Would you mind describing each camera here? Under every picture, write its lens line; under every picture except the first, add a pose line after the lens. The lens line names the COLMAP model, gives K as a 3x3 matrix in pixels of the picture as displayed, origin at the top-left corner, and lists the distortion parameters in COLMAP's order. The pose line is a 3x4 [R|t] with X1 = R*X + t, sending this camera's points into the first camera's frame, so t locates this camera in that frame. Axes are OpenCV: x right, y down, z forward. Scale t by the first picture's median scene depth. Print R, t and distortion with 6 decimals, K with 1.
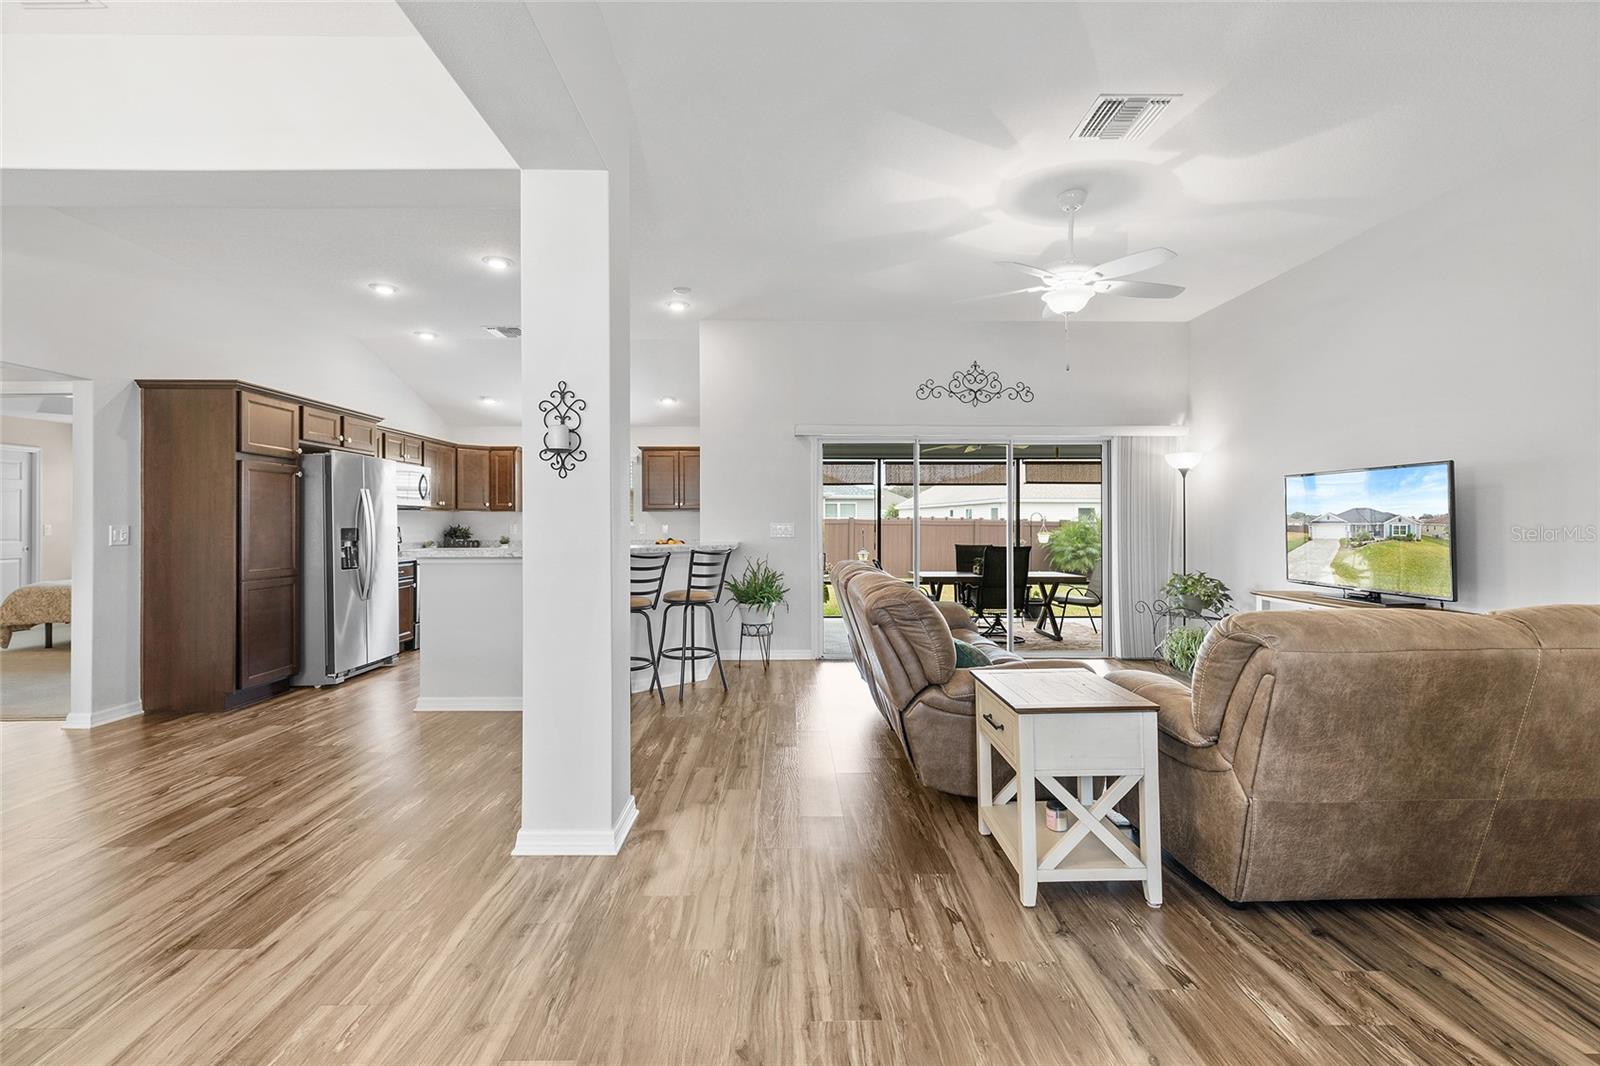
lens RADIAL K [[724.8, 0, 795.1], [0, 724.8, 520.1], [0, 0, 1]] dist [0.009746, -0.002351]
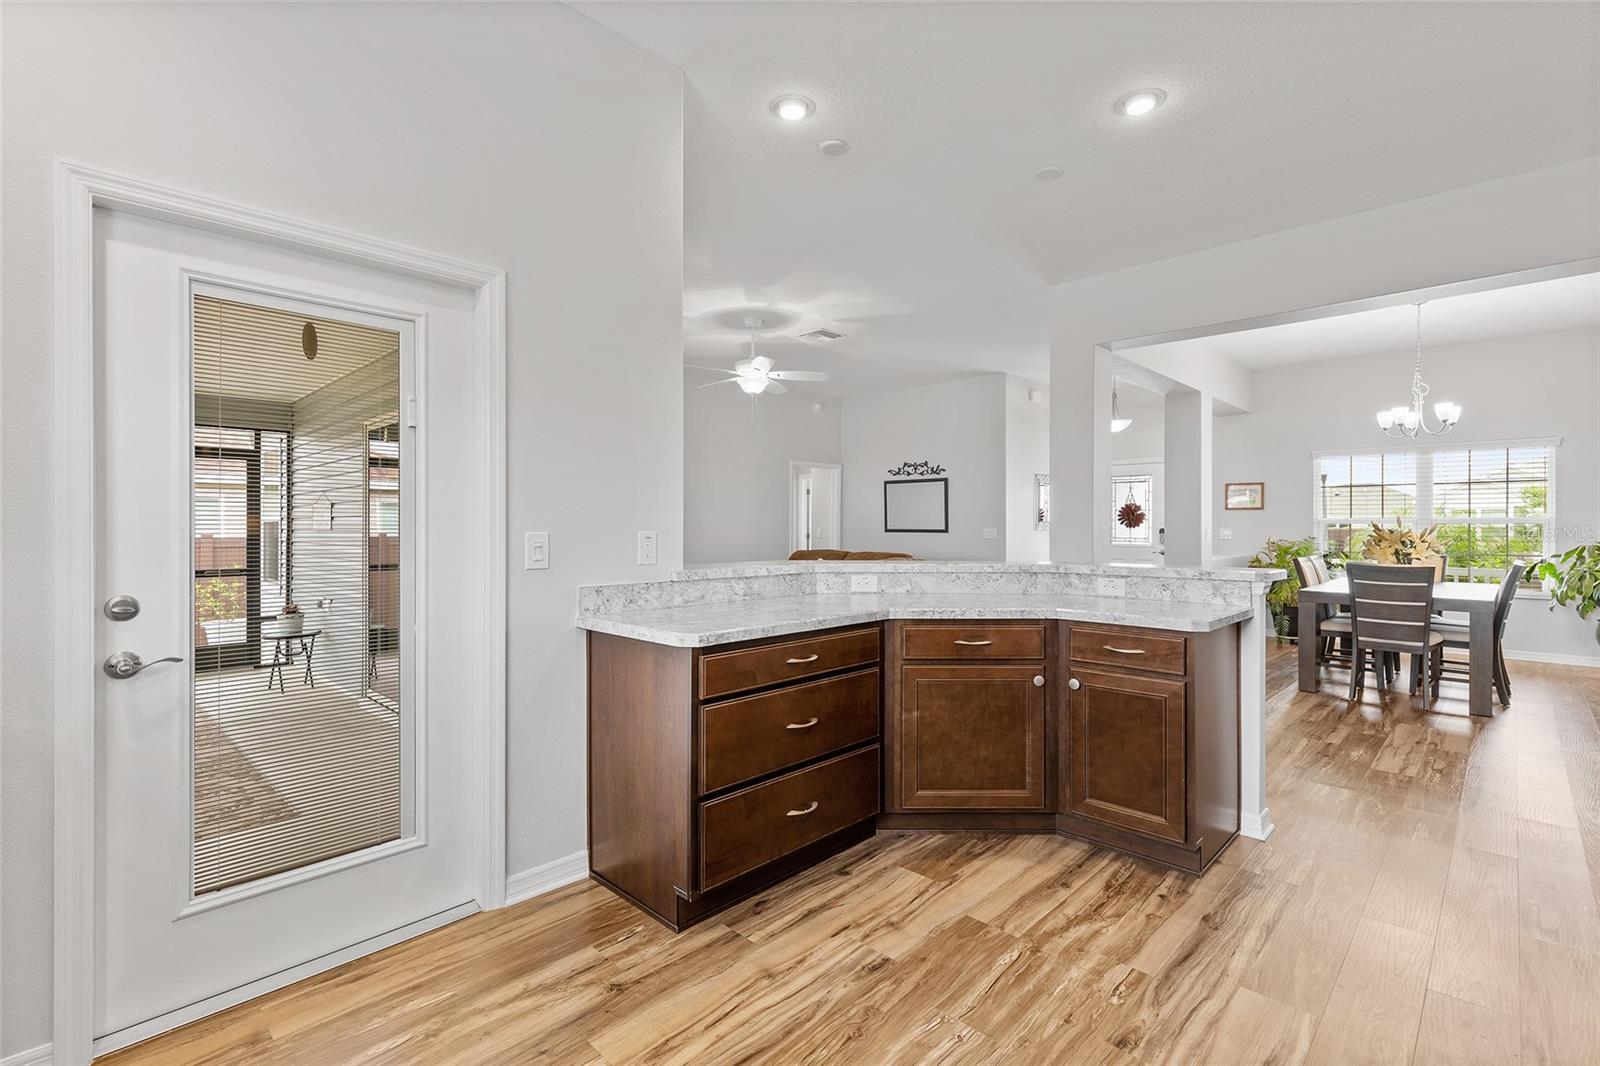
lens RADIAL K [[724.8, 0, 792.6], [0, 724.8, 530.1], [0, 0, 1]] dist [0.009746, -0.002351]
pose [[-0.703557, -0.001623, 0.710637, -0.726268], [-0.001054, 0.999999, 0.001241, 0.006371], [-0.710638, 0.000124, -0.703558, 1.868169]]
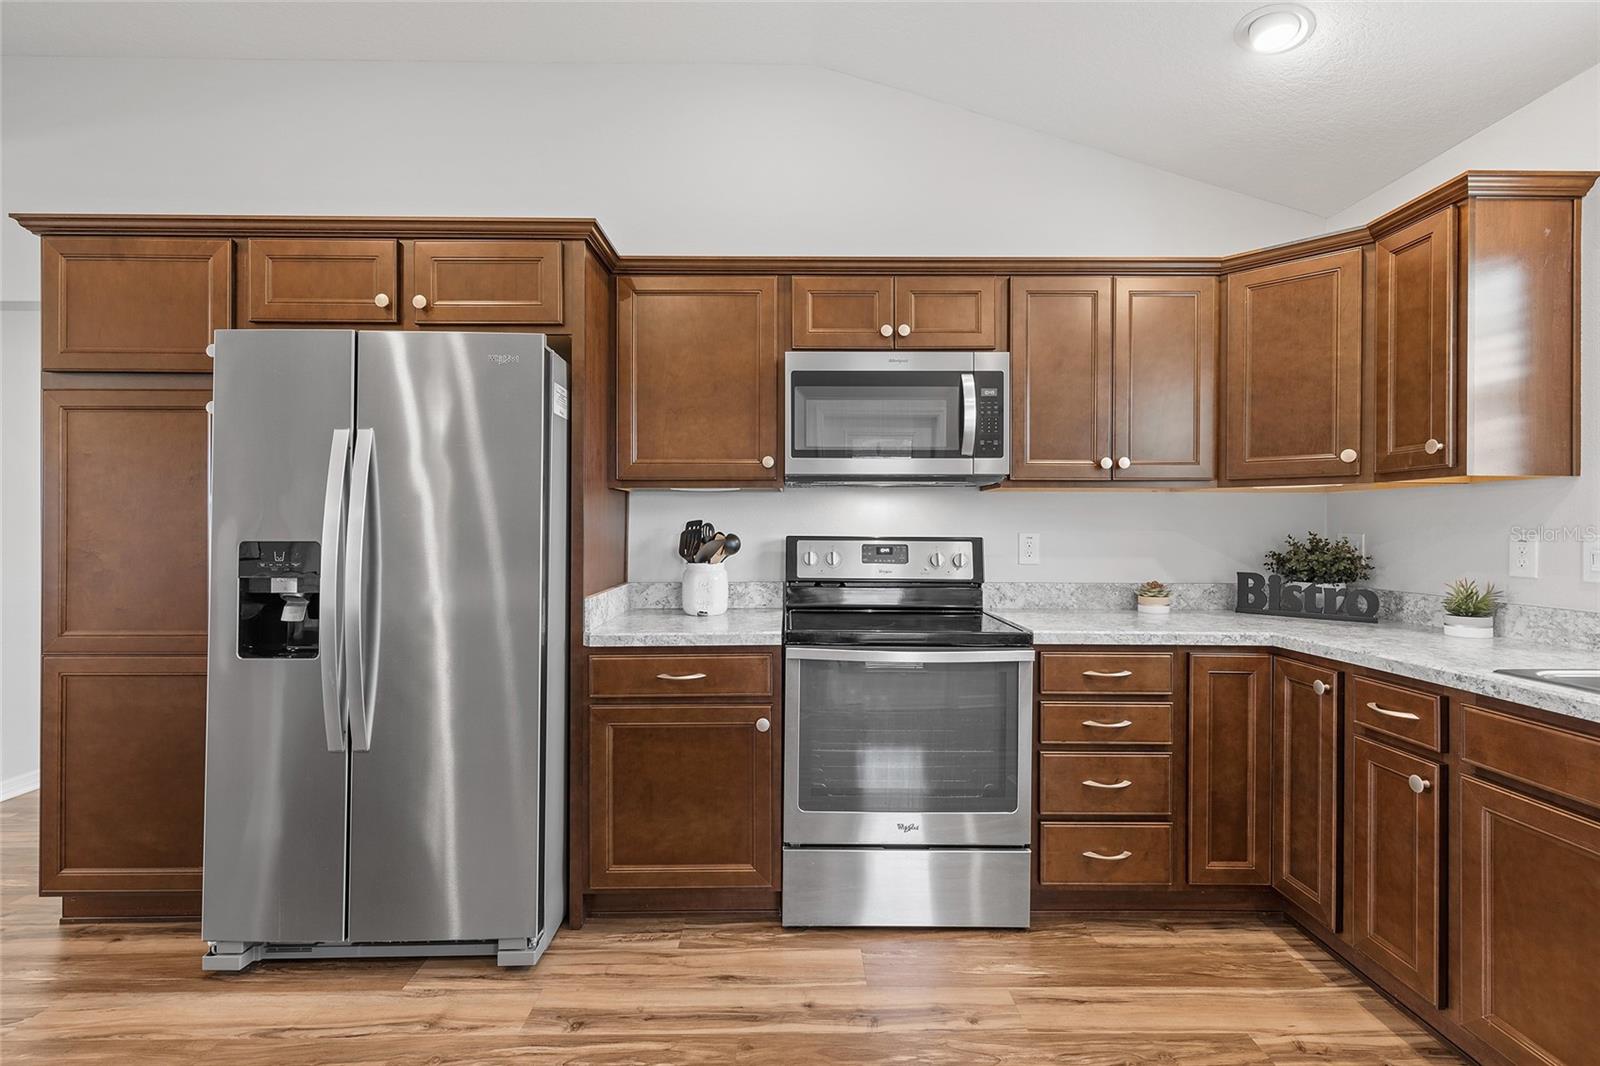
lens RADIAL K [[724.8, 0, 800.3], [0, 724.8, 527.0], [0, 0, 1]] dist [0.009746, -0.002351]
pose [[-0.002089, 0.002564, -0.999995, -0.327755], [0.002498, 0.999994, 0.002558, 0.004578], [0.999995, -0.002493, -0.002095, 1.587884]]
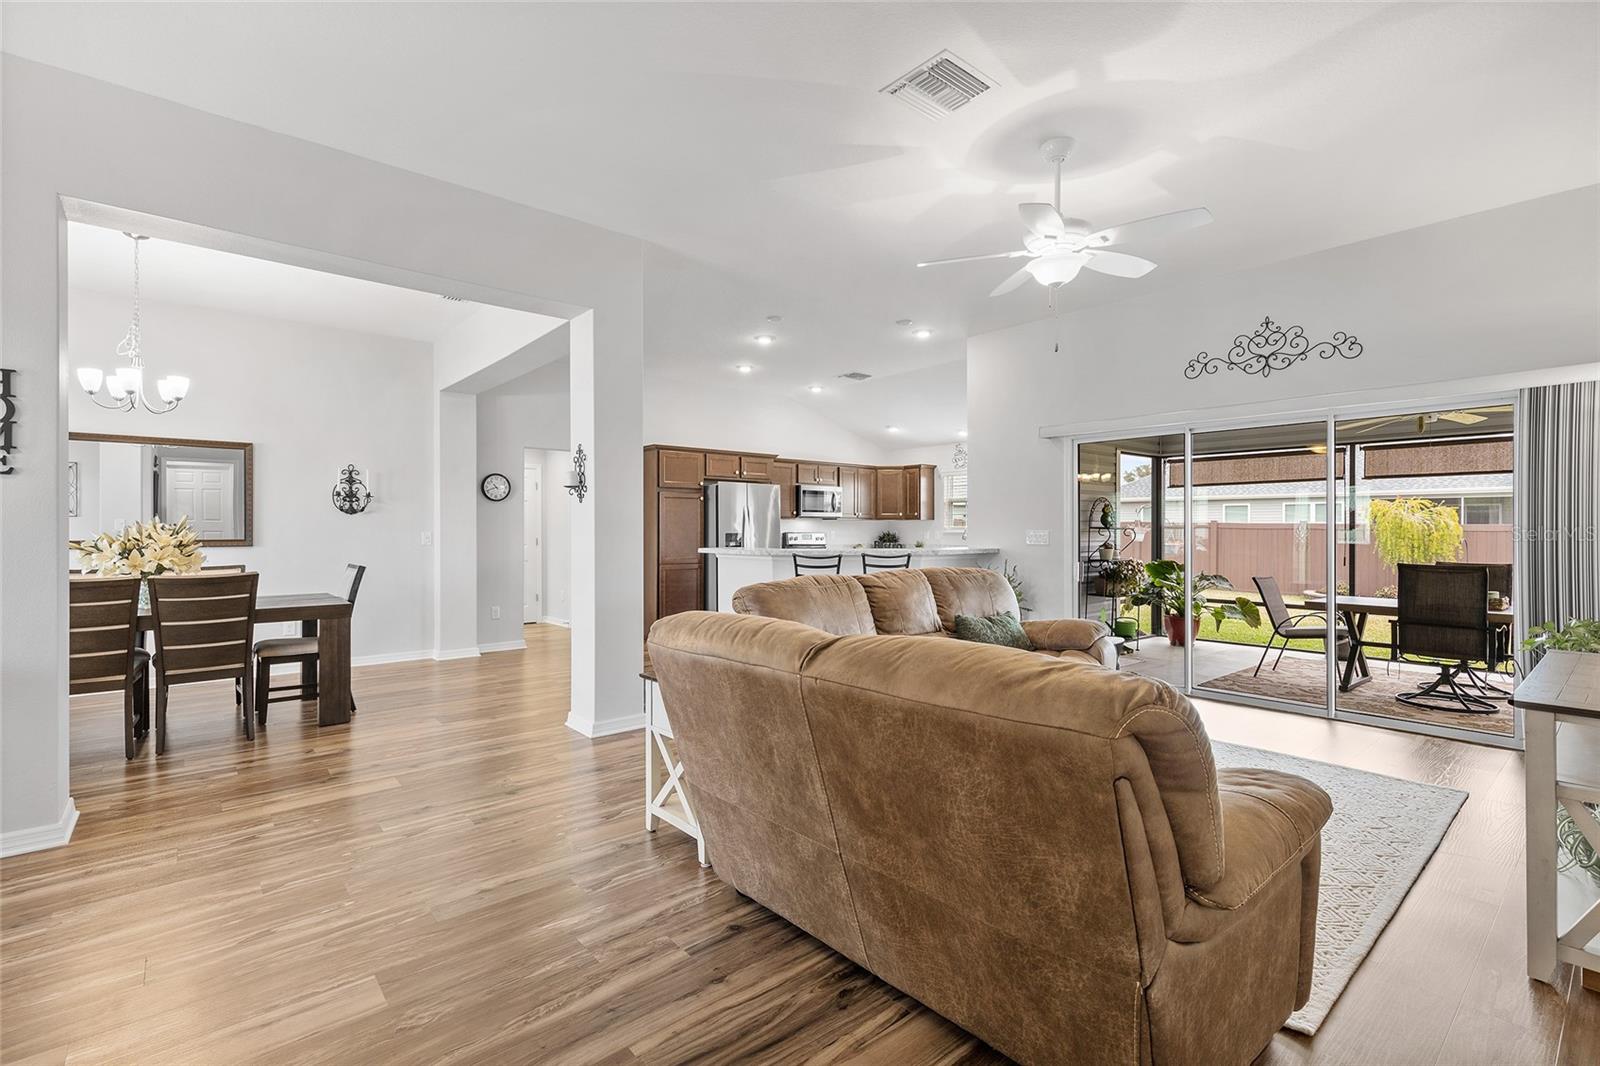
lens RADIAL K [[724.8, 0, 797.4], [0, 724.8, 526.0], [0, 0, 1]] dist [0.009746, -0.002351]
pose [[0.639335, -0.003148, -0.768922, 0.763978], [0.001937, 0.999995, -0.002484, 0.000581], [0.768926, 0.000099, 0.639338, 0.200987]]
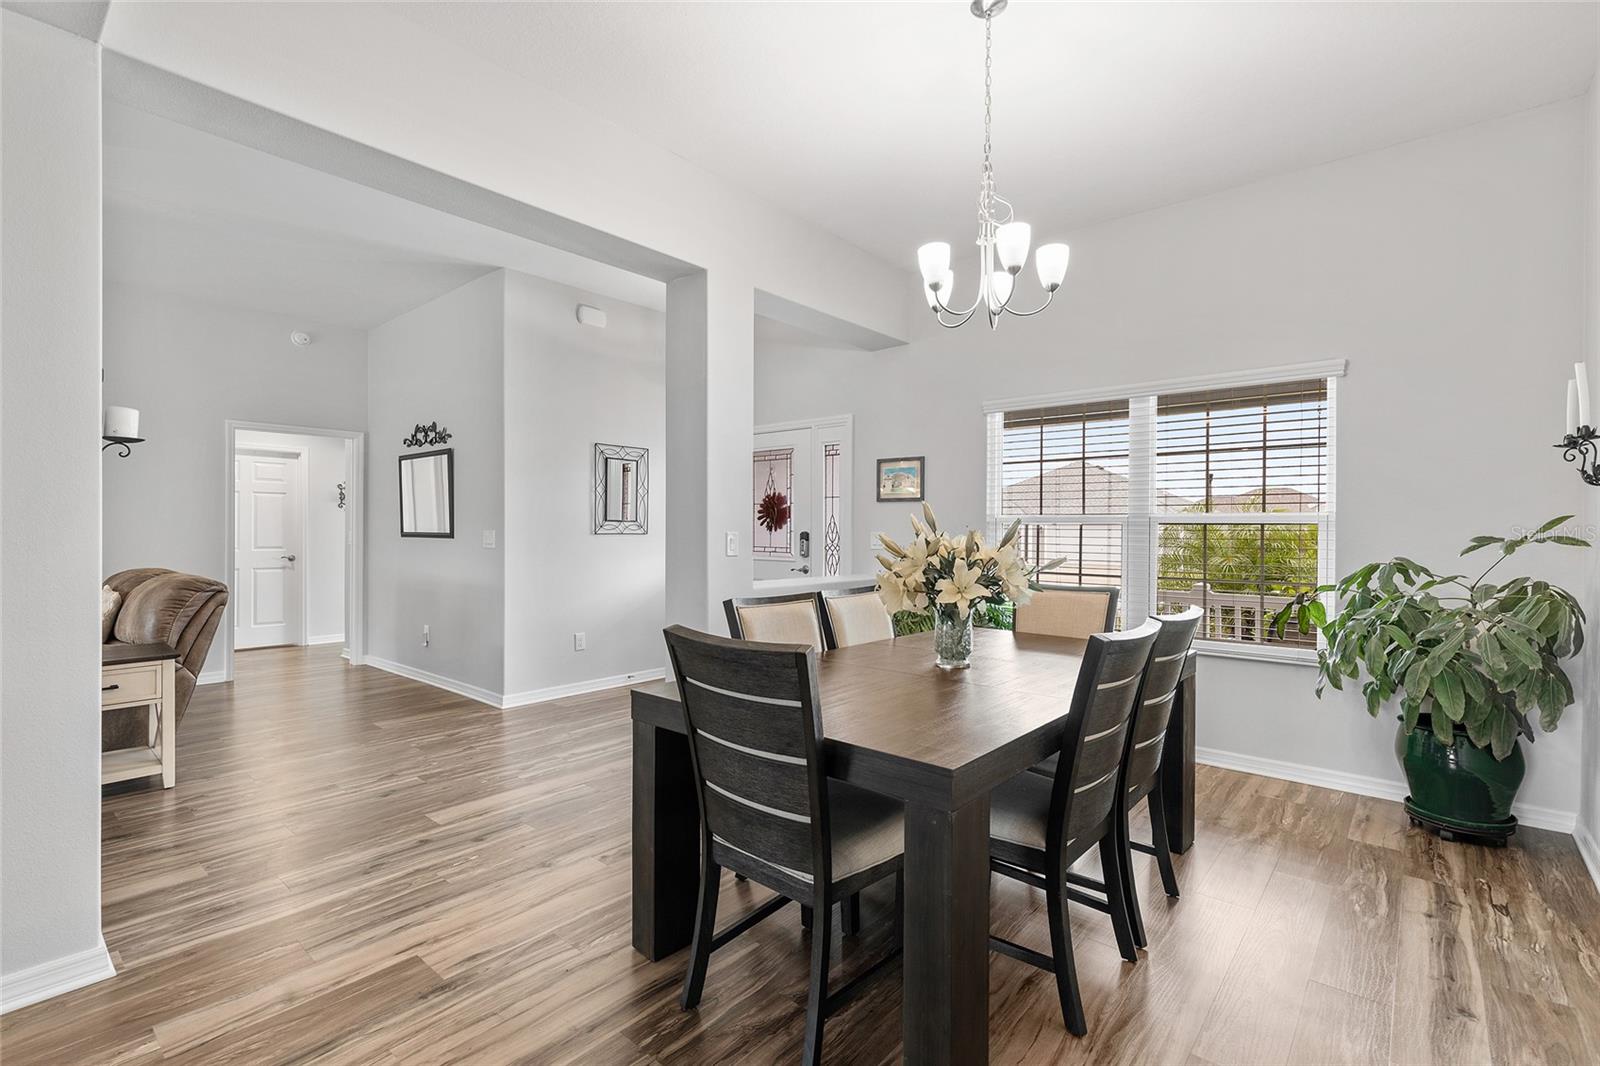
lens RADIAL K [[724.8, 0, 800.3], [0, 724.8, 536.9], [0, 0, 1]] dist [0.009746, -0.002351]
pose [[-0.750780, -0.007492, 0.660510, -0.849816], [-0.002536, 0.999961, 0.008460, 0.000913], [-0.660548, 0.004677, -0.750770, 0.661799]]
